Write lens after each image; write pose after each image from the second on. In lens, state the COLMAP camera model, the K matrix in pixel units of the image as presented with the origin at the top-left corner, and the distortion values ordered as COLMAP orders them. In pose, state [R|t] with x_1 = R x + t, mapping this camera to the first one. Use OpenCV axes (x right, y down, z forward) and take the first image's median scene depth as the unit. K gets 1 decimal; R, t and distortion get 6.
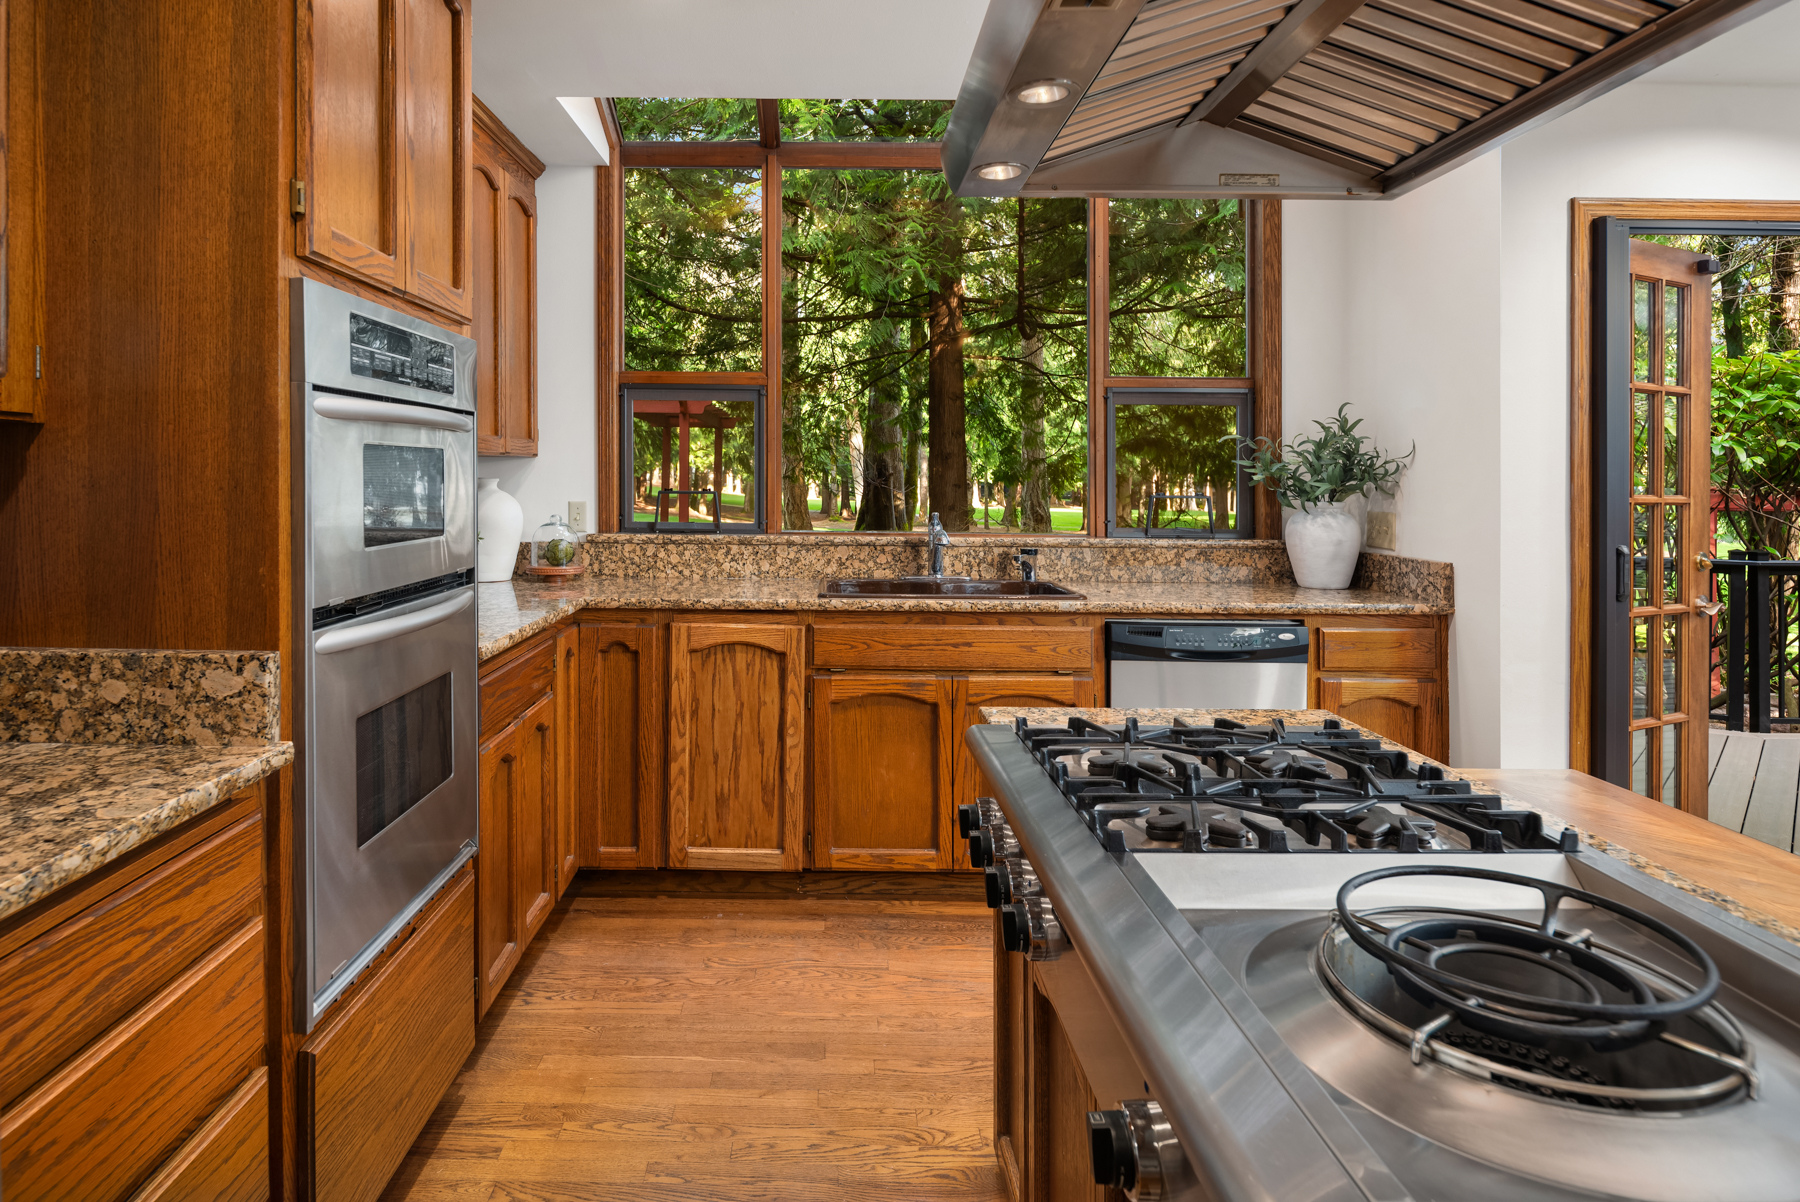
lens RADIAL K [[989.0, 0, 827.5], [0, 989.0, 474.6], [0, 0, 1]] dist [0.000407, -0.001496]
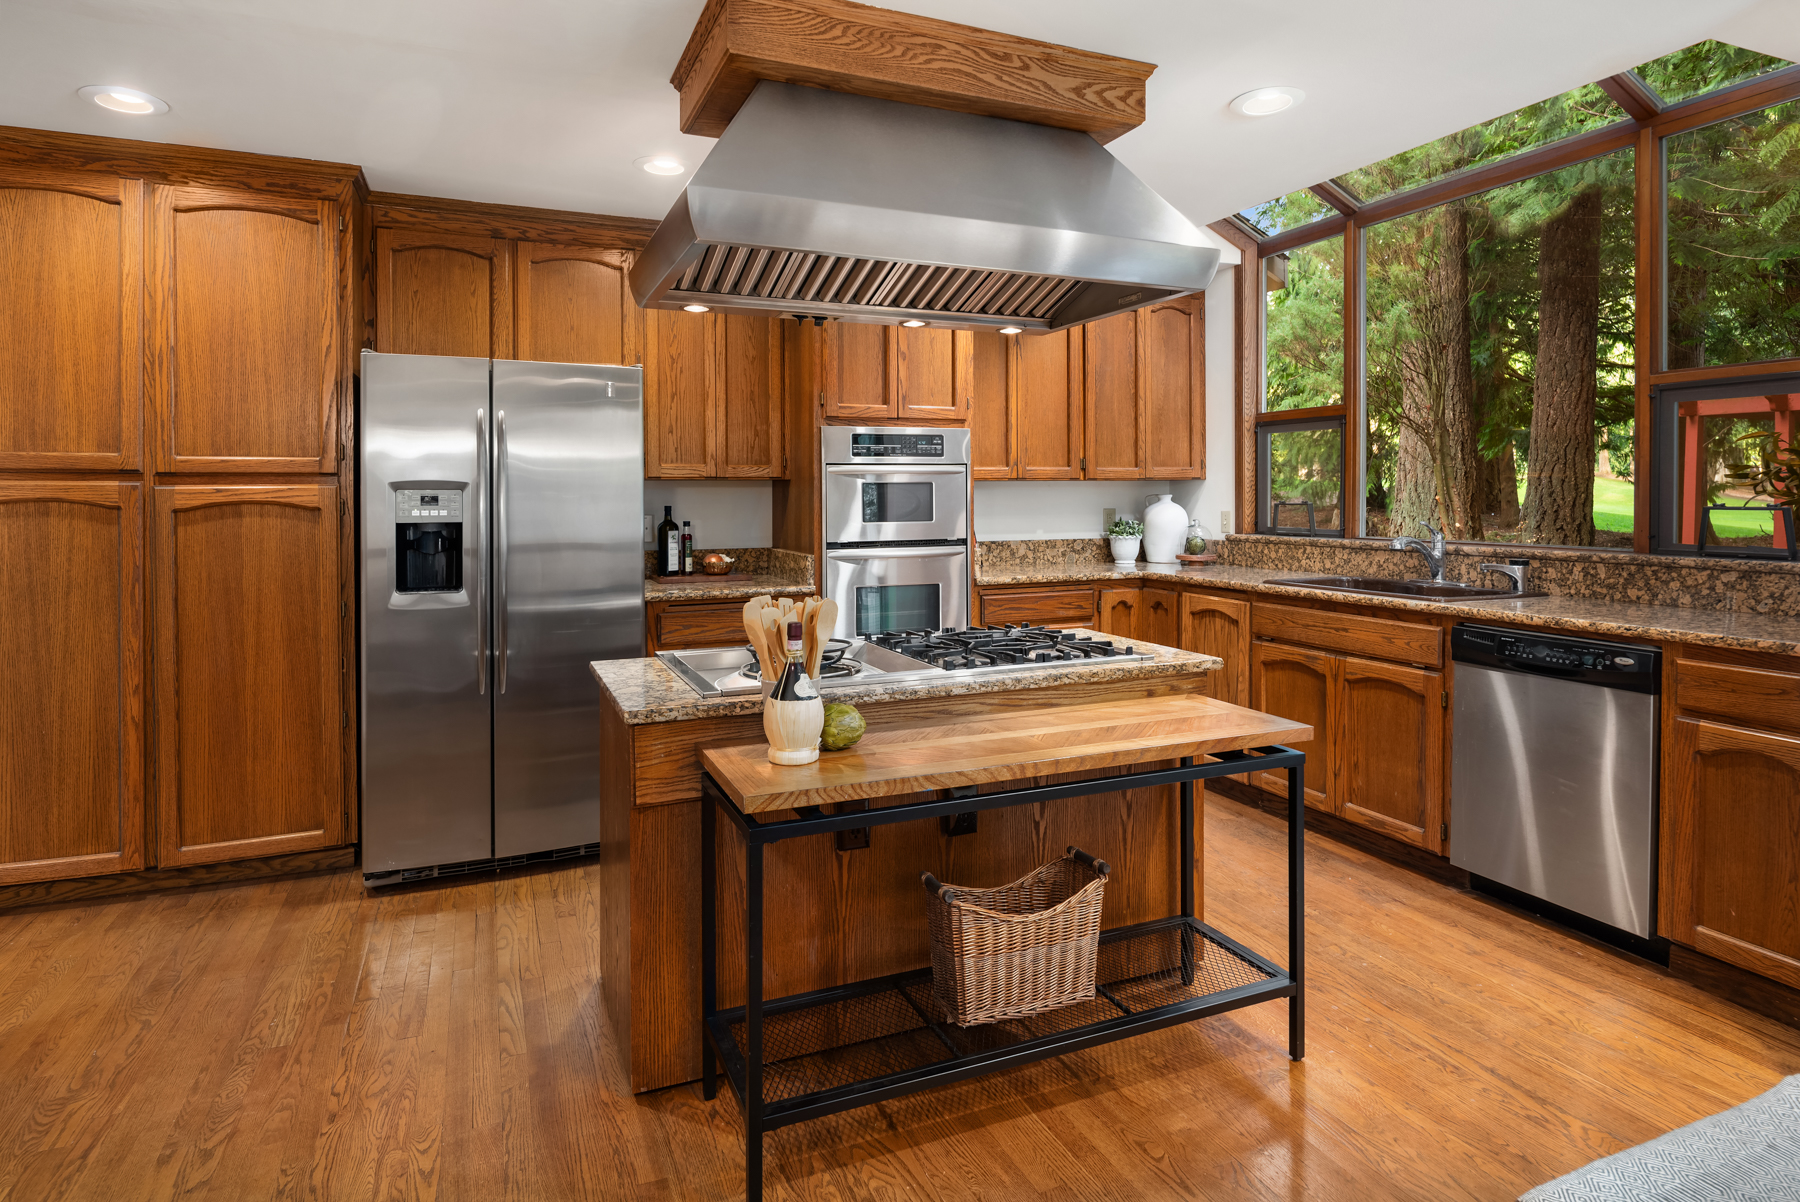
lens RADIAL K [[995.9, 0, 882.2], [0, 995.9, 521.9], [0, 0, 1]] dist [-0.004940, -0.003897]
pose [[0.380937, 0.014583, -0.924486, 1.020576], [0.012162, 0.999710, 0.020781, 0.009651], [0.924521, -0.019160, 0.380649, 0.030632]]
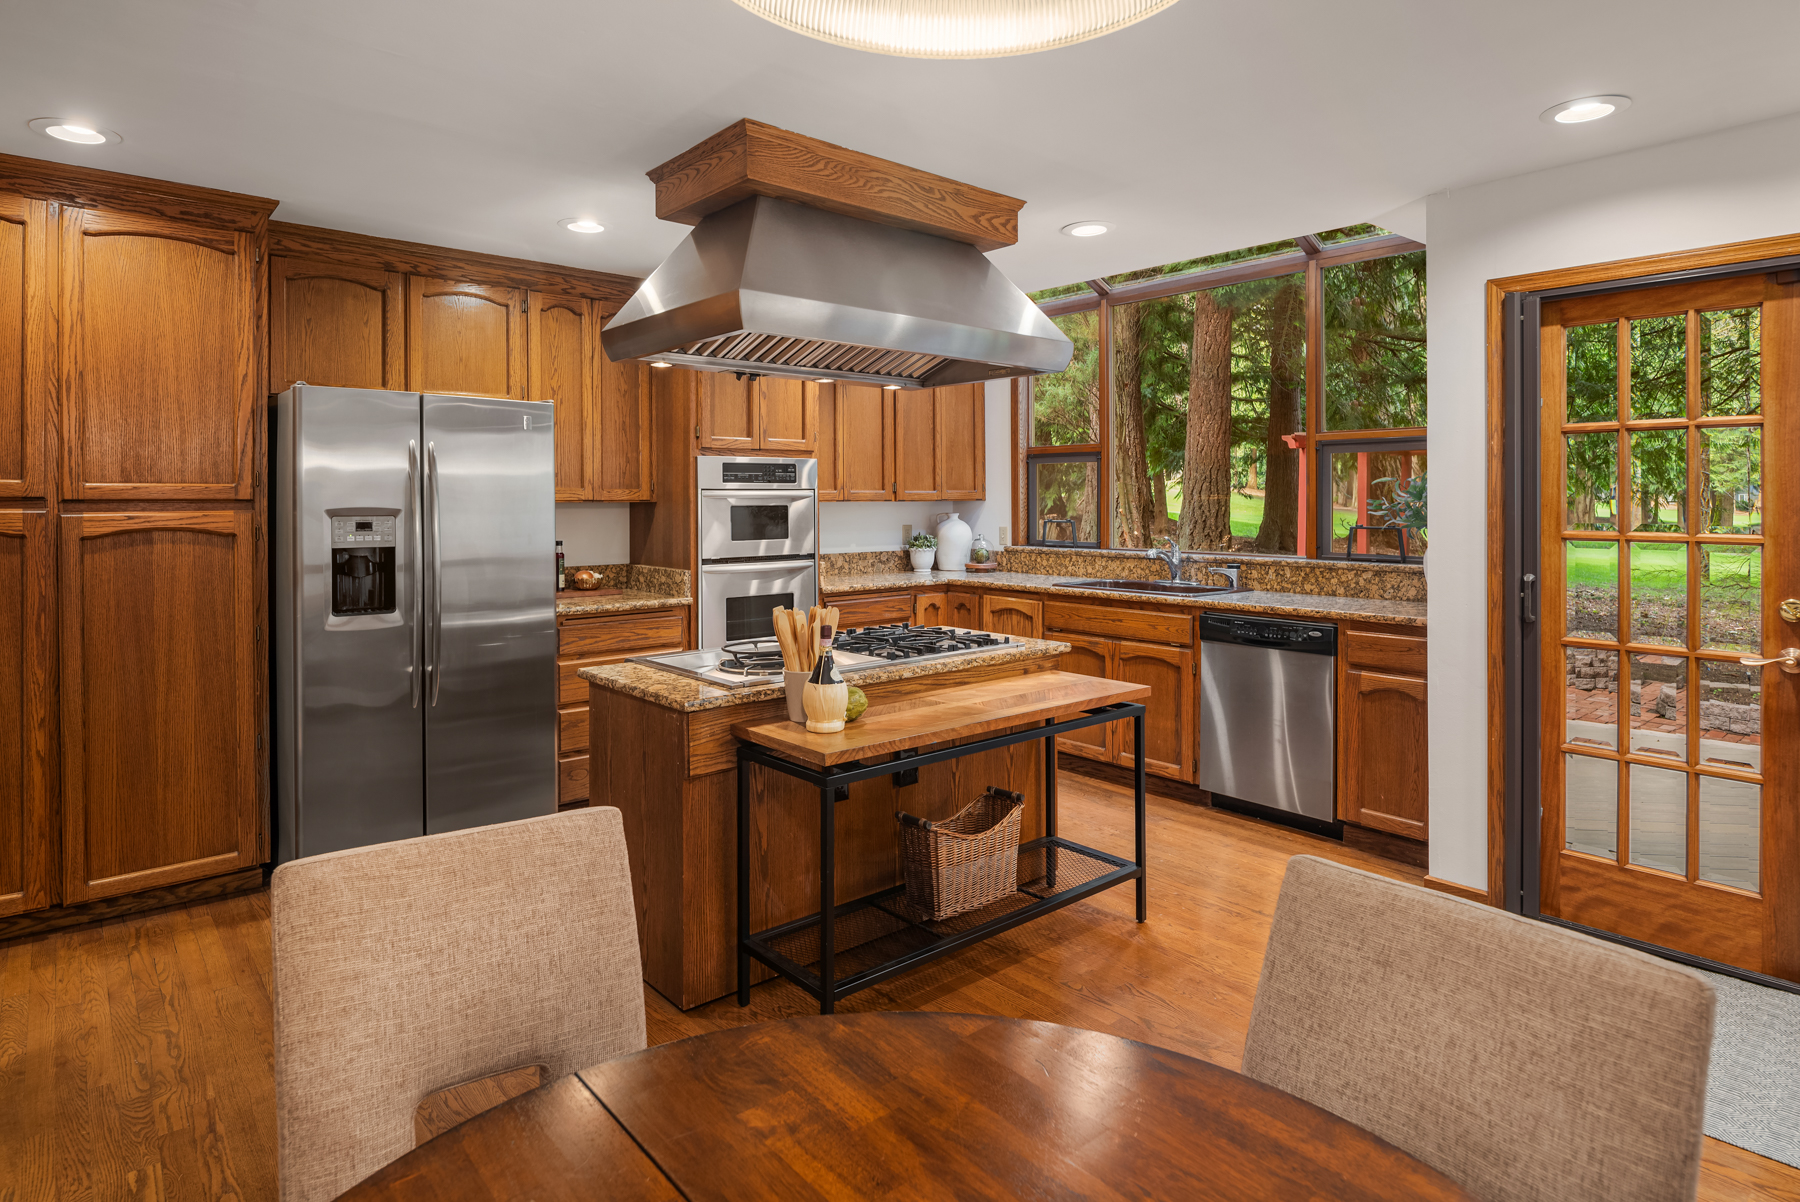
lens RADIAL K [[995.9, 0, 882.2], [0, 995.9, 521.9], [0, 0, 1]] dist [-0.004940, -0.003897]
pose [[0.642808, 0.006595, -0.765999, 1.087837], [0.011130, 0.999777, 0.017947, -0.016232], [0.765947, -0.020062, 0.642591, -0.289613]]
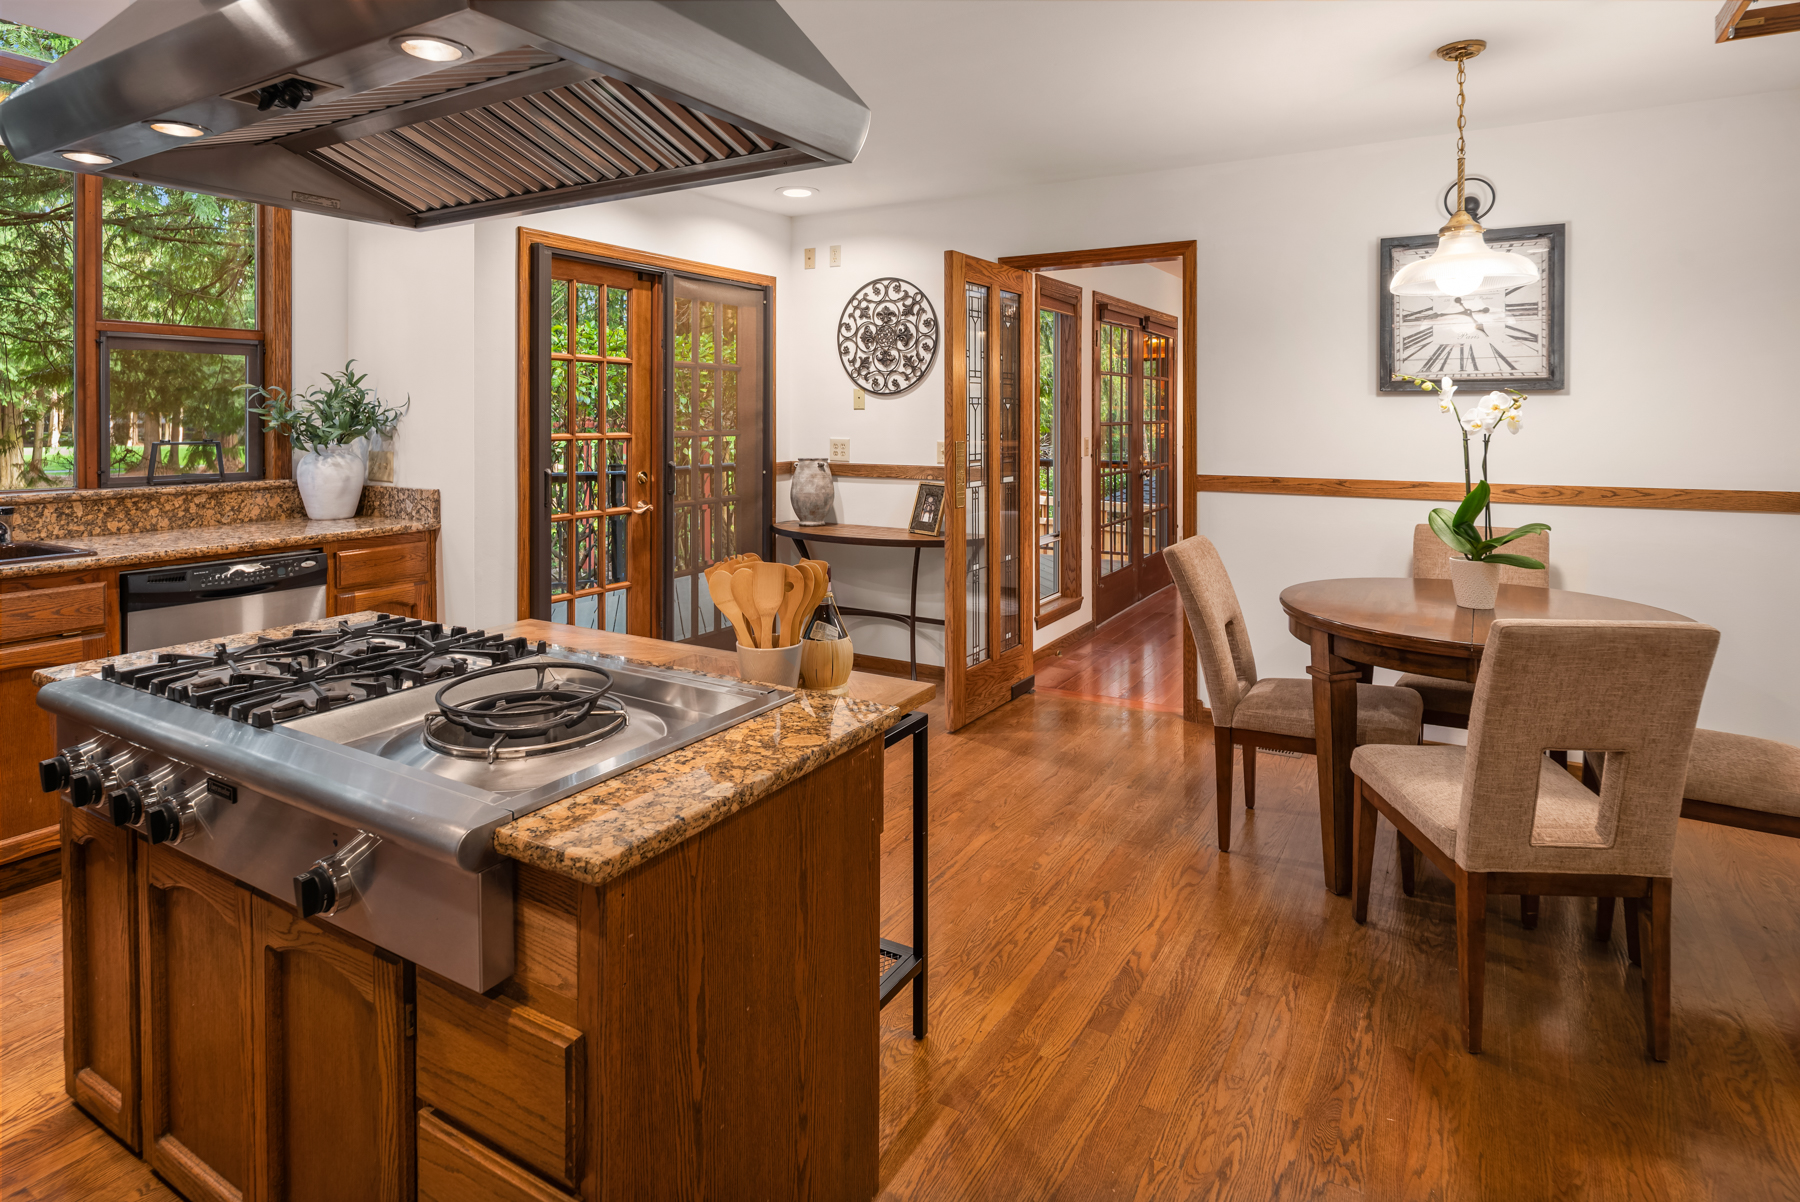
lens RADIAL K [[965.9, 0, 890.5], [0, 965.9, 414.2], [0, 0, 1]] dist [0.000392, -0.007385]
pose [[0.509394, -0.008327, 0.860493, -0.153310], [-0.001184, 0.999945, 0.010378, -0.022343], [-0.860533, -0.006305, 0.509356, -0.151670]]
